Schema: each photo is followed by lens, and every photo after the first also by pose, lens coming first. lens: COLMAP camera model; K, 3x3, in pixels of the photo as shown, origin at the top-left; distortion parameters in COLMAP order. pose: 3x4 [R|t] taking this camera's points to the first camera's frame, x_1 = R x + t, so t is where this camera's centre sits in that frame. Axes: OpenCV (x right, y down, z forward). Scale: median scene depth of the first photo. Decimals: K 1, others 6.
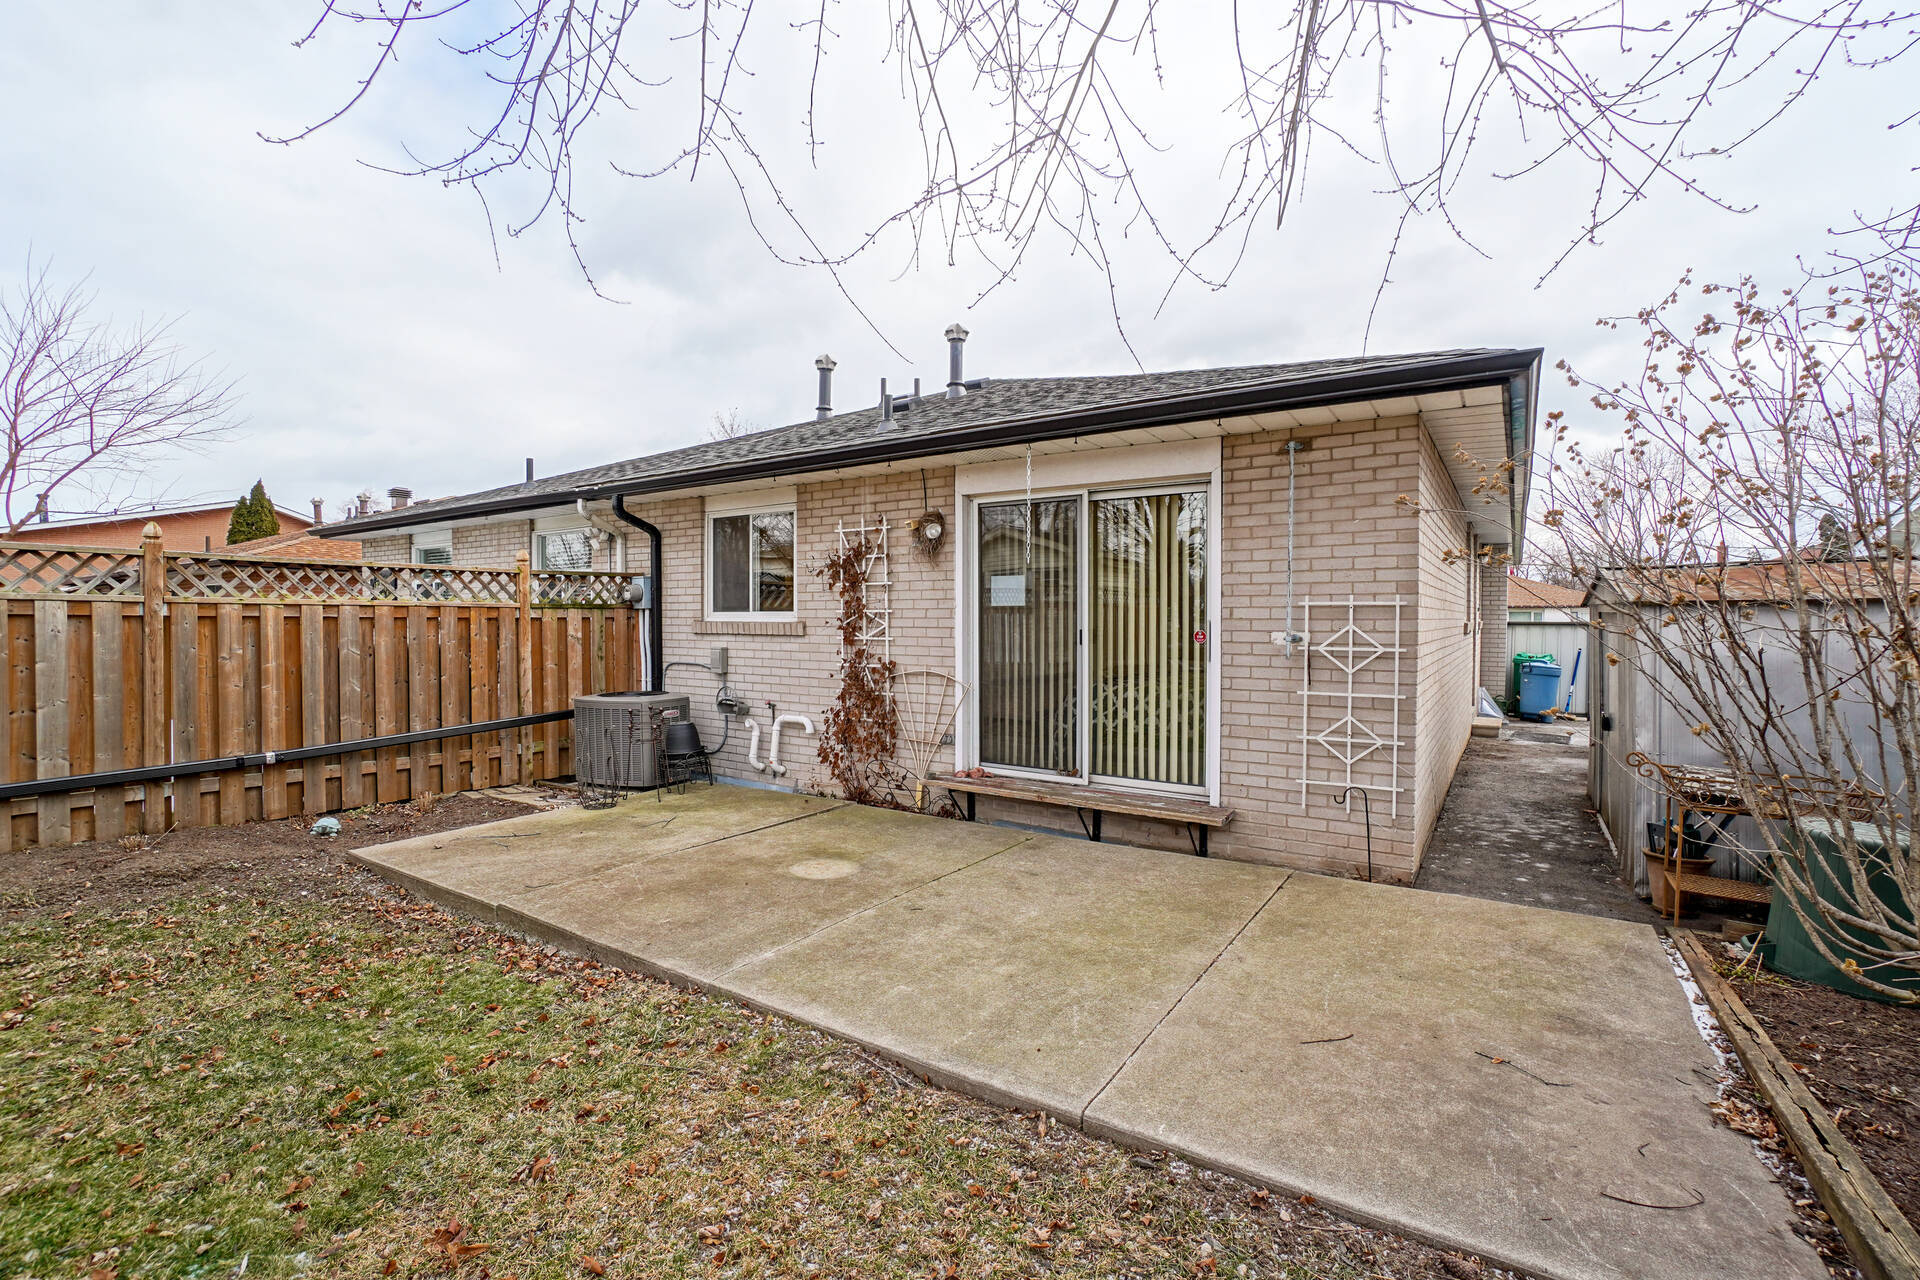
lens RADIAL K [[833.9, 0, 947.1], [0, 833.9, 629.8], [0, 0, 1]] dist [-0.041453, 0.008404]
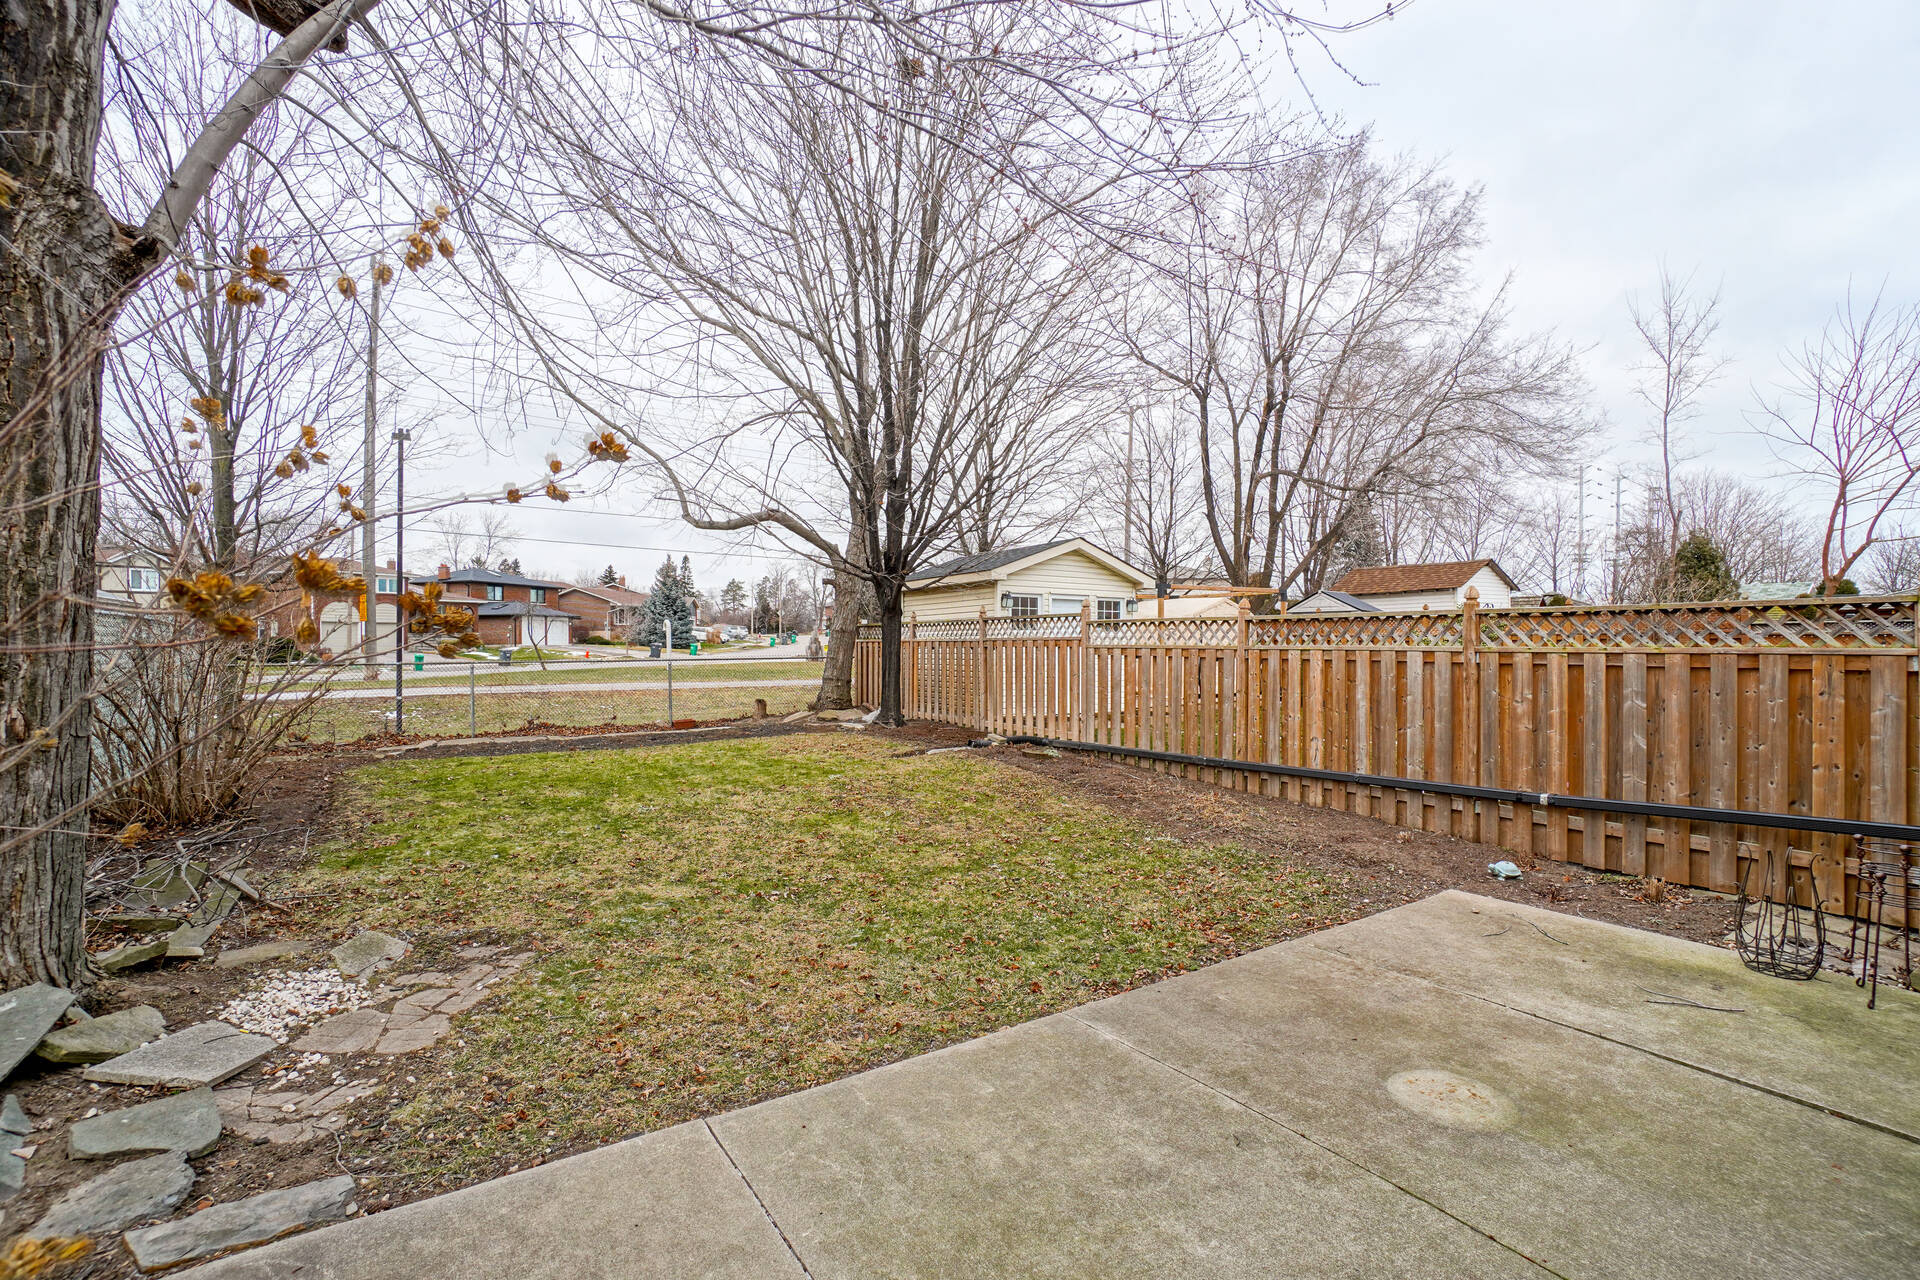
lens RADIAL K [[833.9, 0, 954.3], [0, 833.9, 641.6], [0, 0, 1]] dist [-0.041453, 0.008404]
pose [[-0.348479, -0.002596, -0.937313, 0.547361], [-0.005025, 0.999987, -0.000901, -0.052883], [0.937303, 0.004396, -0.348487, 0.835501]]
